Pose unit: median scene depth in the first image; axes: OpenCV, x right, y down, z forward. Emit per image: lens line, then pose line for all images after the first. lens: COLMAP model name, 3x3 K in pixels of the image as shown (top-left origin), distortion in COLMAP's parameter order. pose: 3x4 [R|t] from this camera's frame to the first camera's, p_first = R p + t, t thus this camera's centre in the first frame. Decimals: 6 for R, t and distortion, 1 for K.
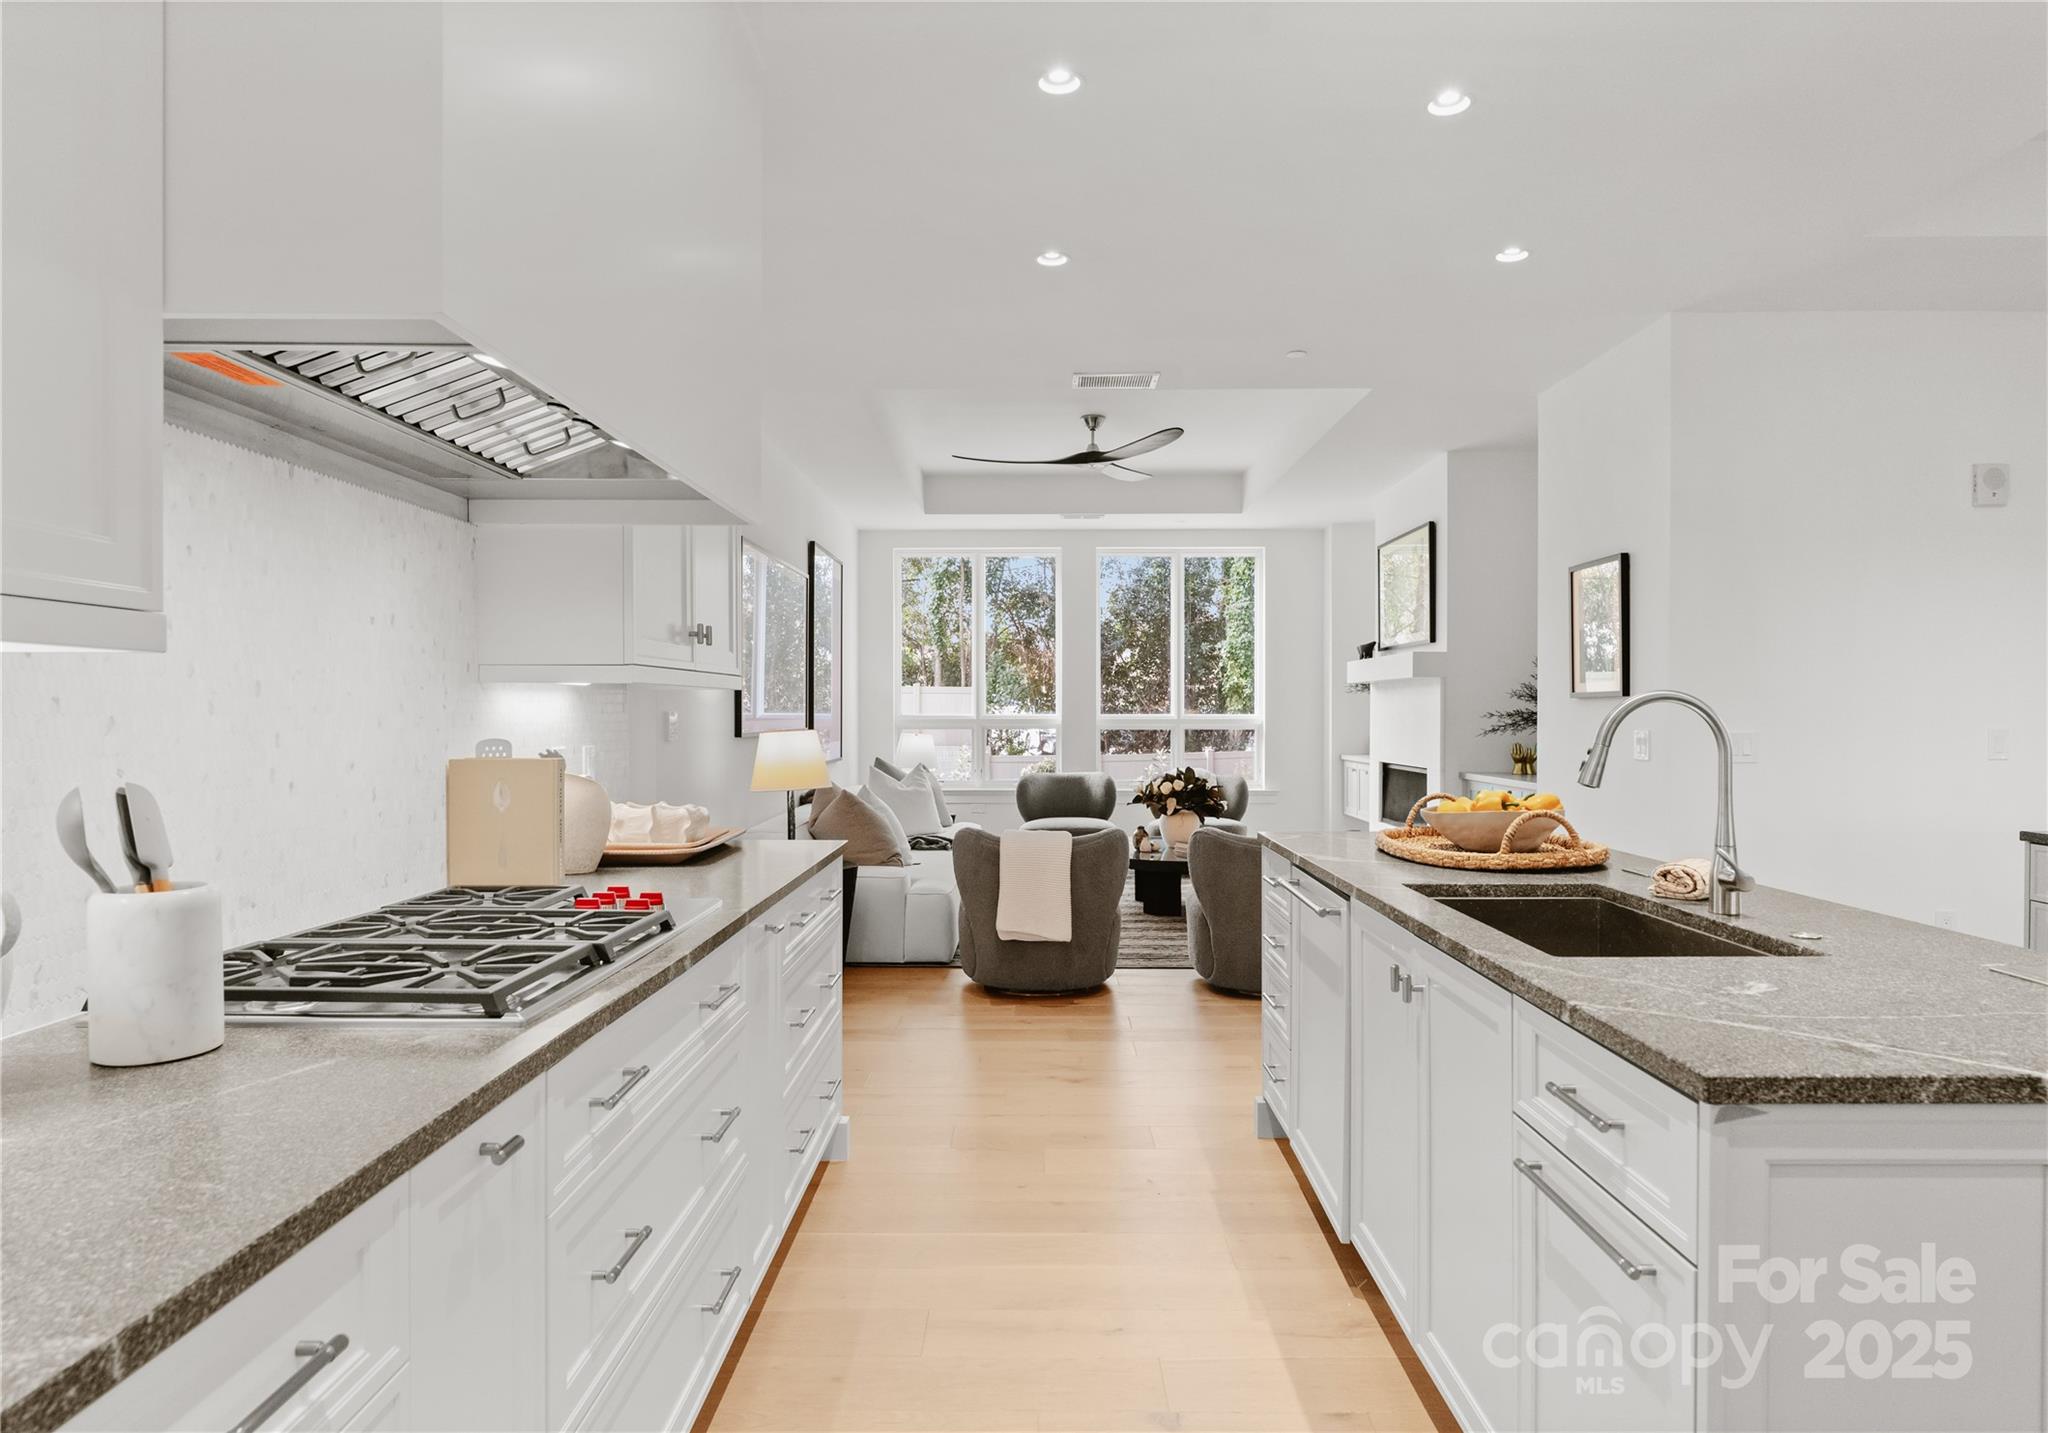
lens RADIAL K [[1209.1, 0, 1017.6], [0, 1209.1, 706.5], [0, 0, 1]] dist [0.002339, -0.000410]
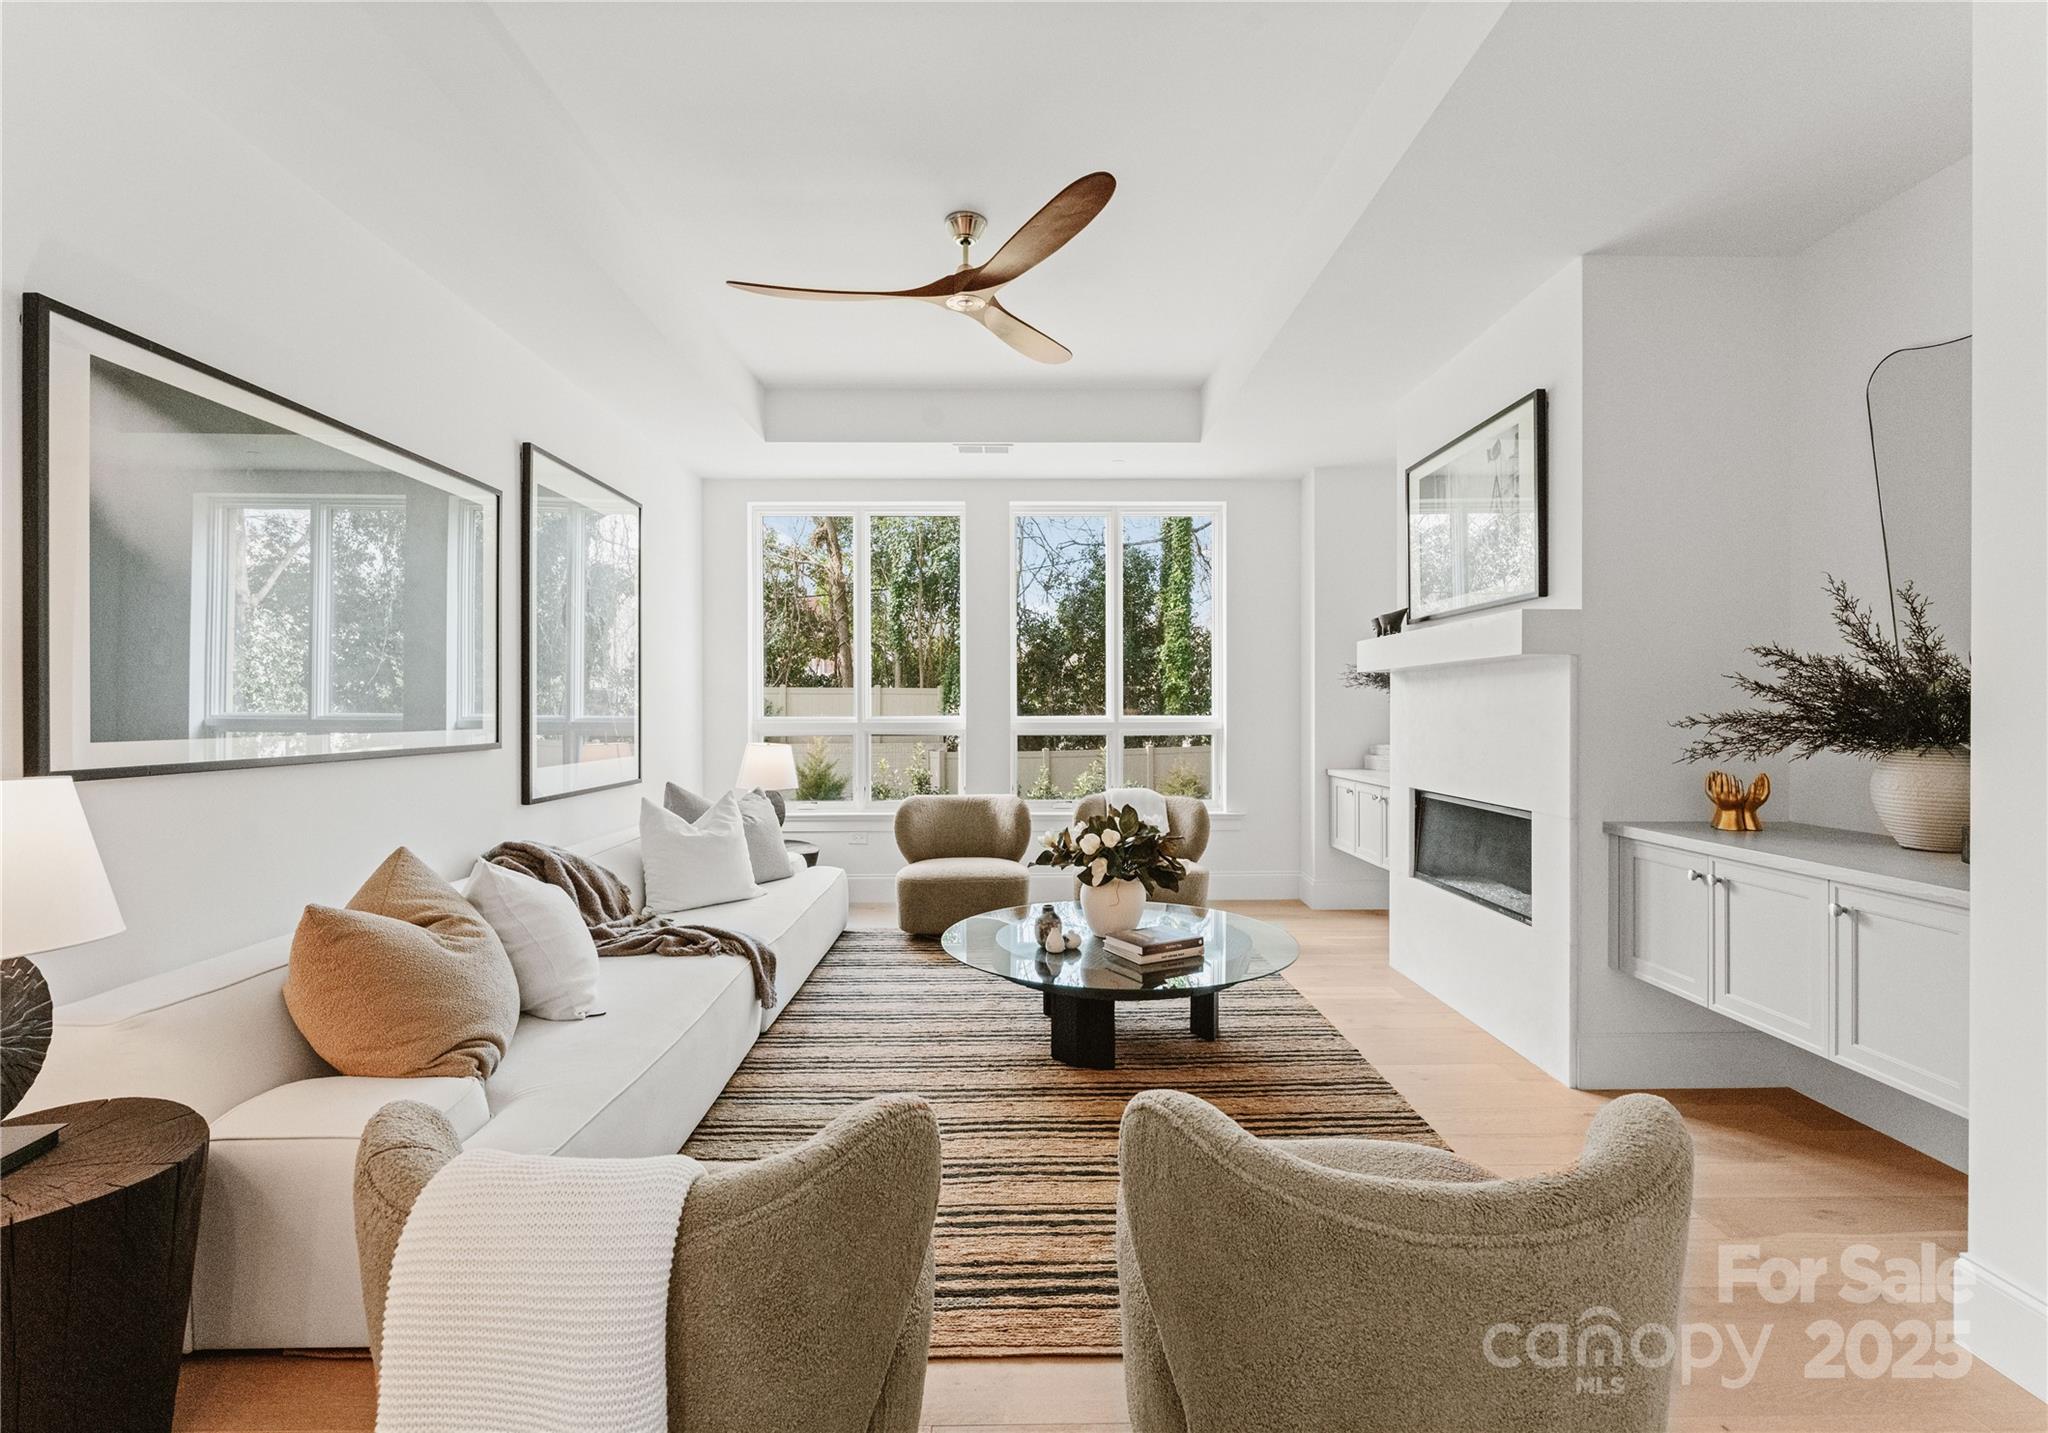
lens RADIAL K [[940.8, 0, 1025.8], [0, 940.8, 710.7], [0, 0, 1]] dist [-0.002352, 0.000206]
pose [[0.999558, -0.001590, 0.029690, 0.061009], [0.001447, 0.999987, 0.004856, -0.000311], [-0.029697, -0.004811, 0.999547, 0.422730]]
